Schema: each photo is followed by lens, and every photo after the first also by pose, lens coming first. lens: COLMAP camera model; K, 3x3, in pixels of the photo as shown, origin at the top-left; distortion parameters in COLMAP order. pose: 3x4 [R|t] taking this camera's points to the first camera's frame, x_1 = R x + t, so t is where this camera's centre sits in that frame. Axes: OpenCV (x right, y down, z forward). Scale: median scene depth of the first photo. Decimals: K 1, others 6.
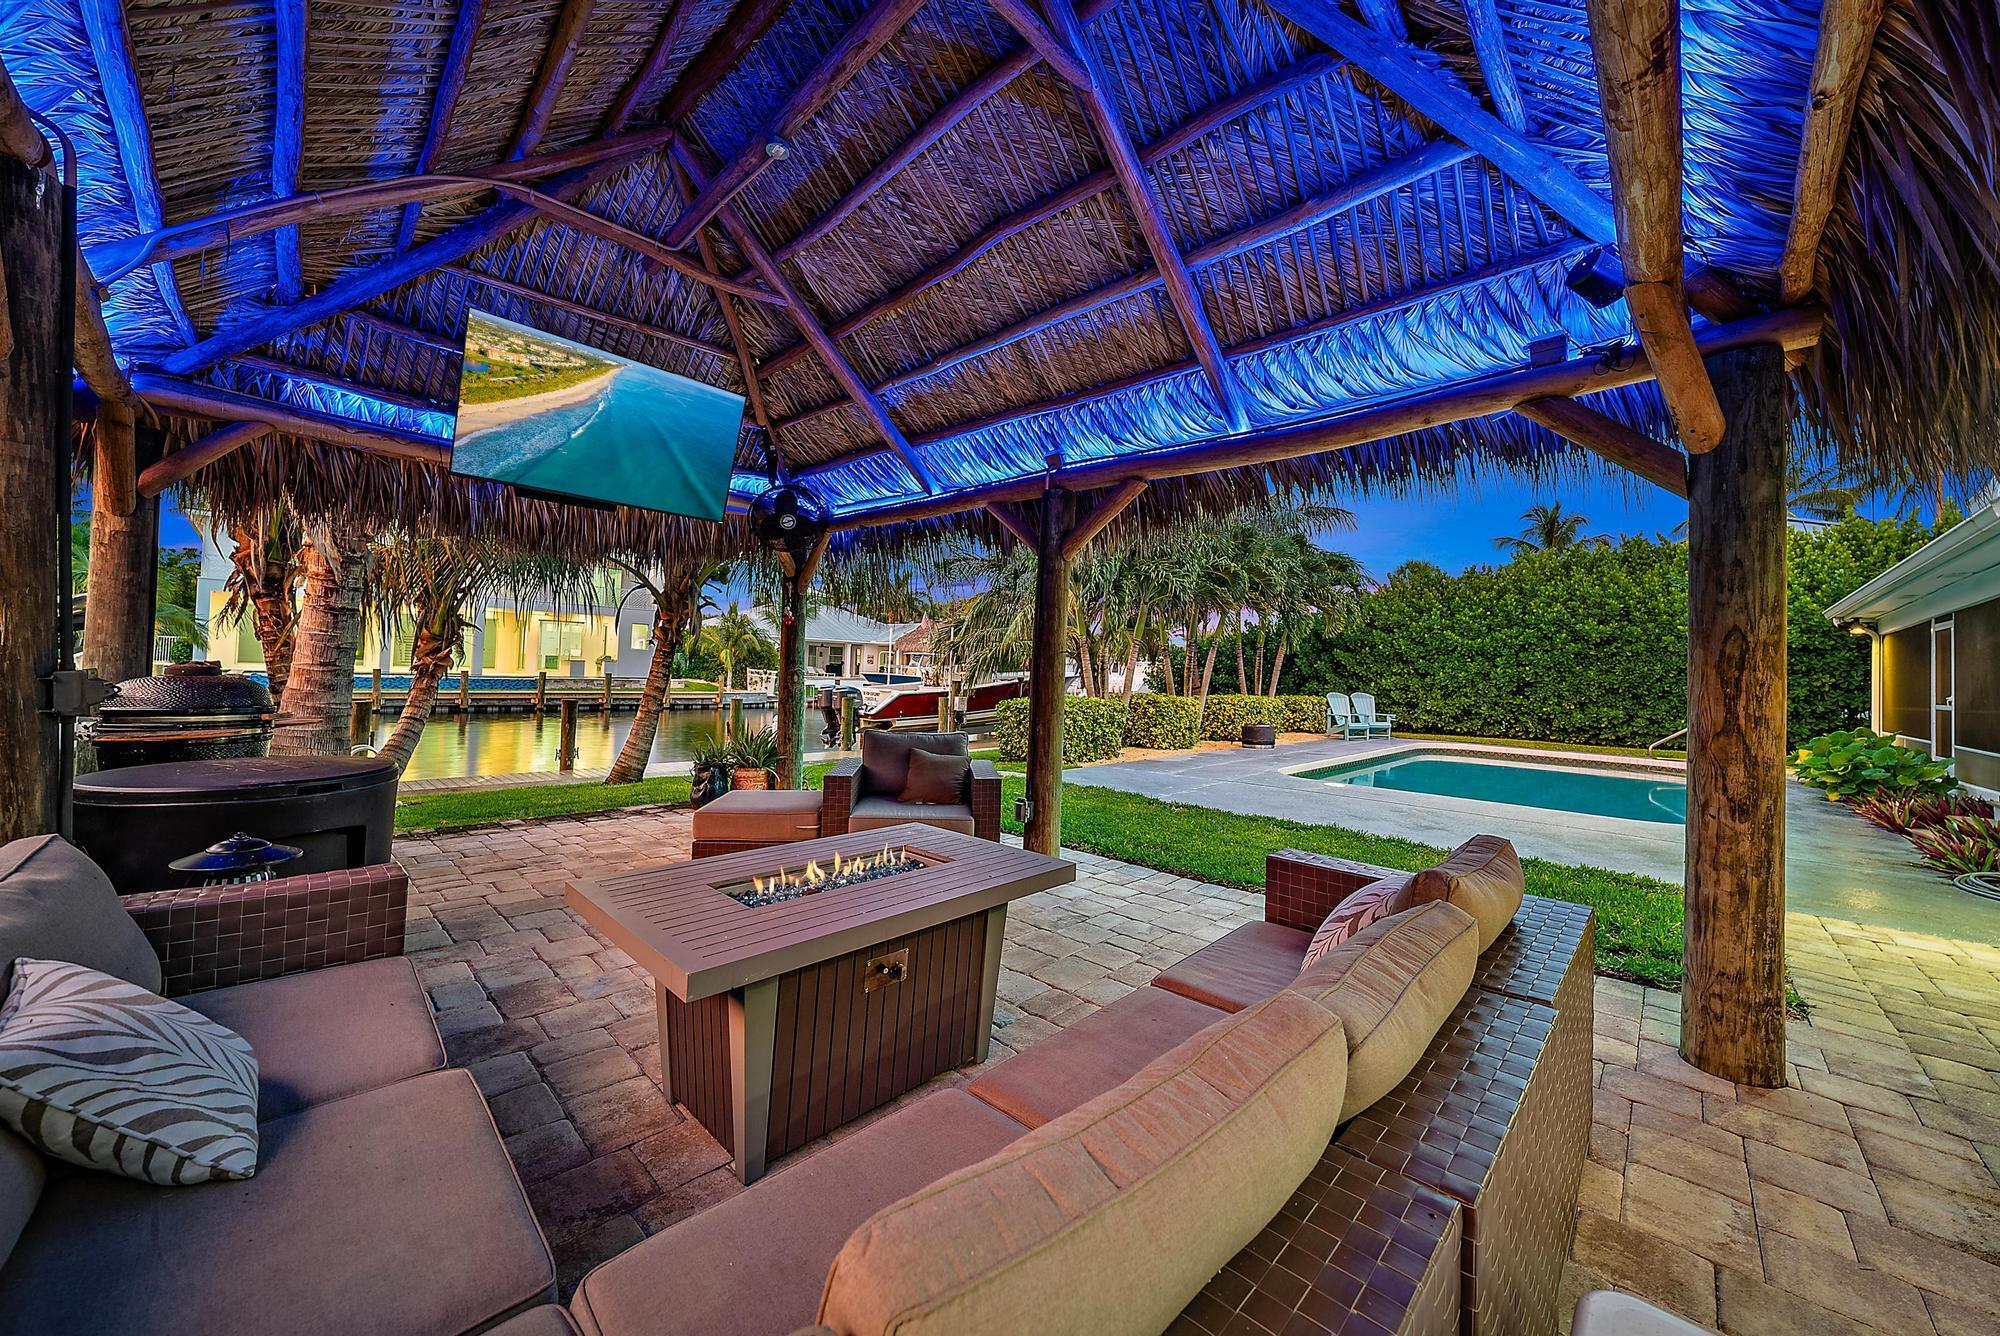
lens RADIAL K [[712.7, 0, 1000.0], [0, 712.7, 668.0], [0, 0, 1]] dist [-0.000557, -0.000185]
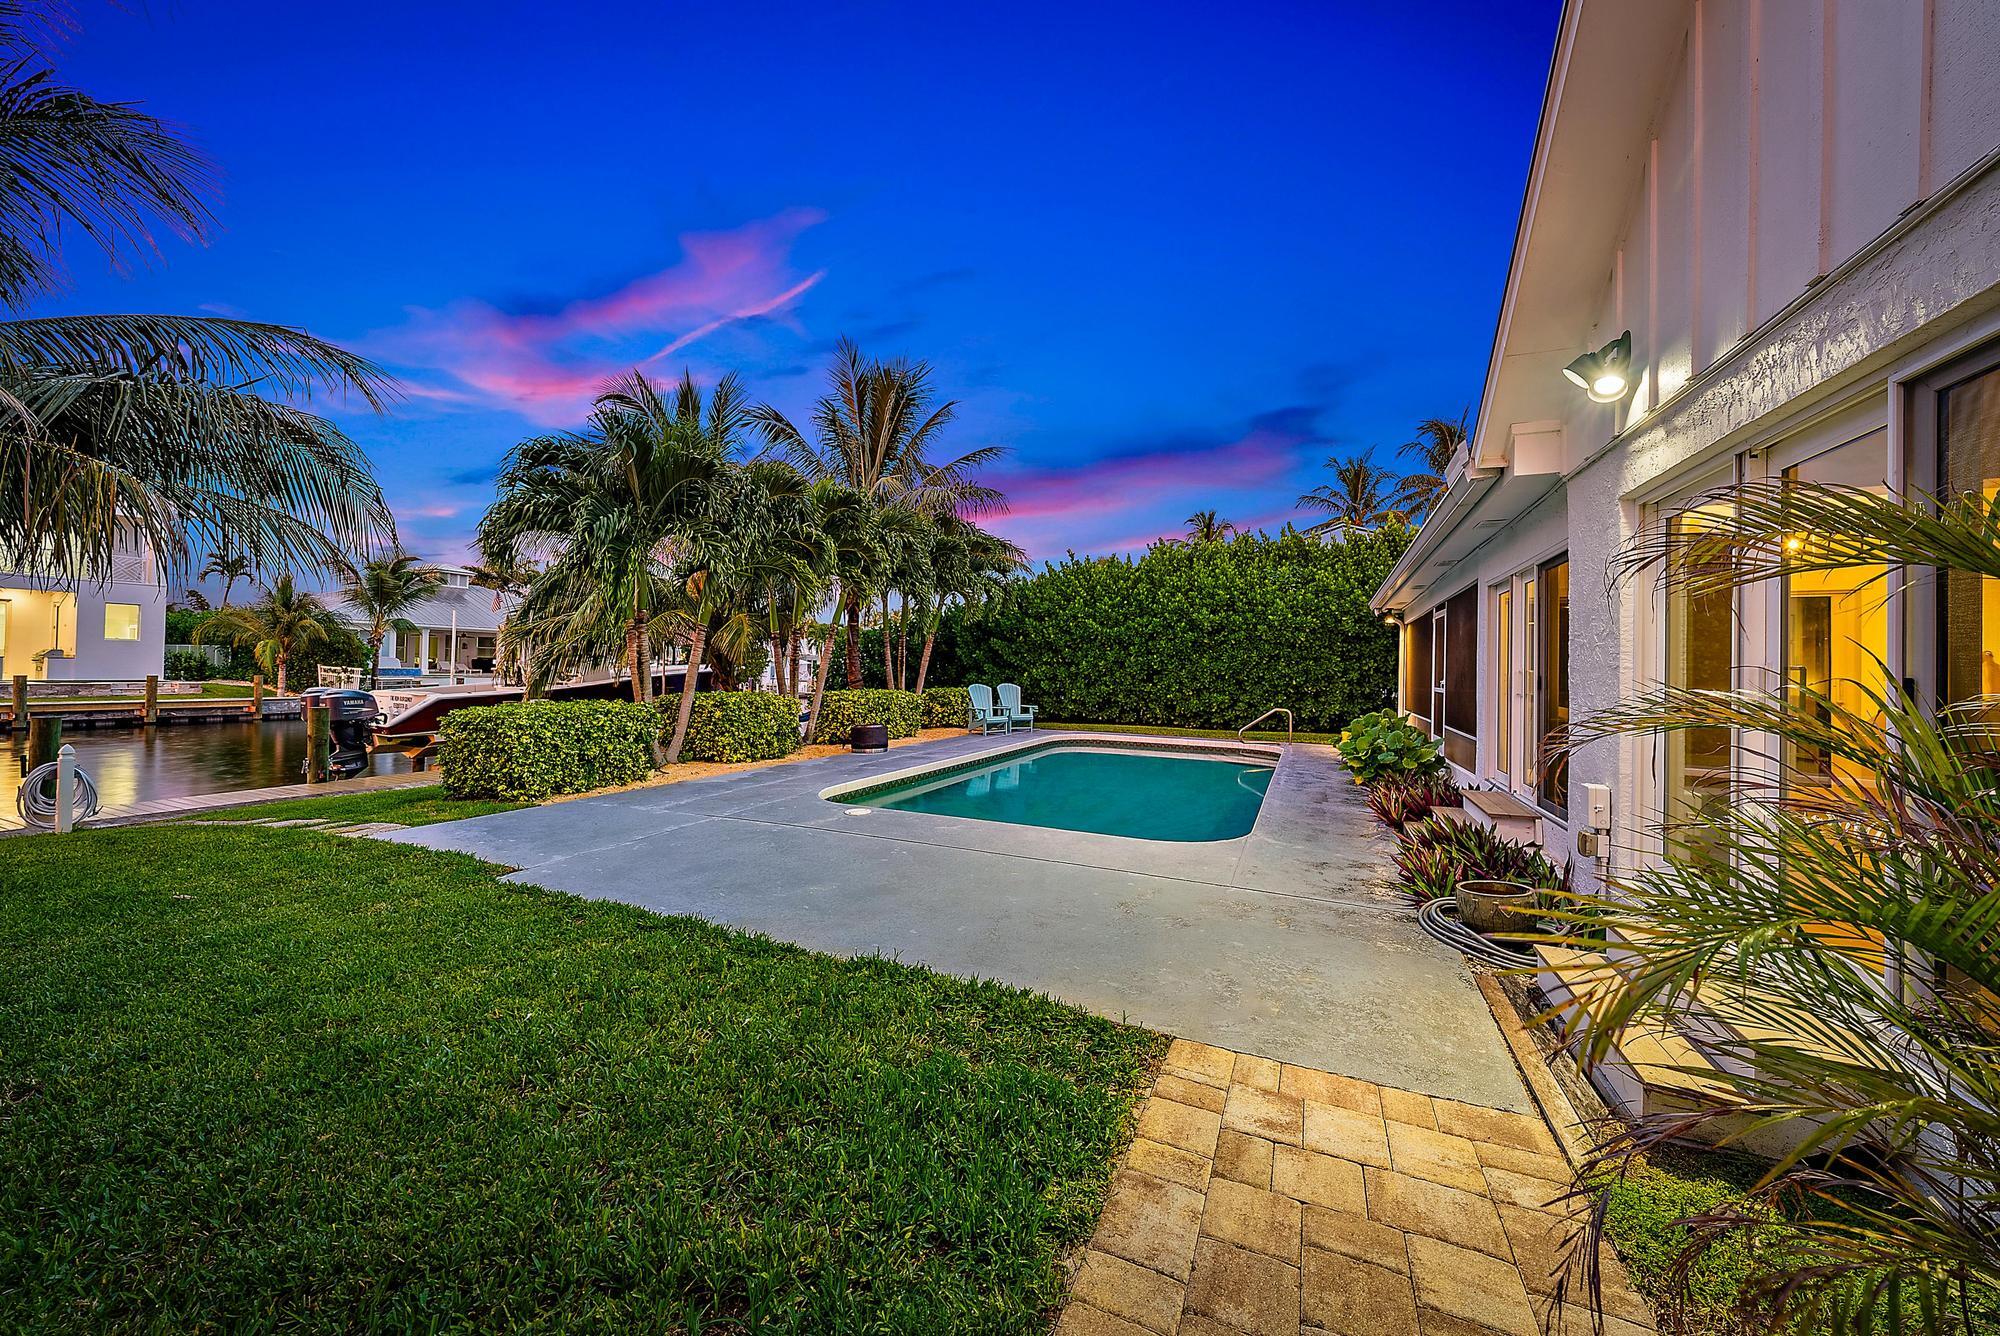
lens RADIAL K [[716.6, 0, 1000.0], [0, 716.6, 668.0], [0, 0, 1]] dist [-0.000429, -0.000222]
pose [[0.937513, -0.014439, 0.347650, 0.178012], [0.010106, 0.999847, 0.014275, 0.000278], [-0.347803, -0.009869, 0.937516, 0.116763]]
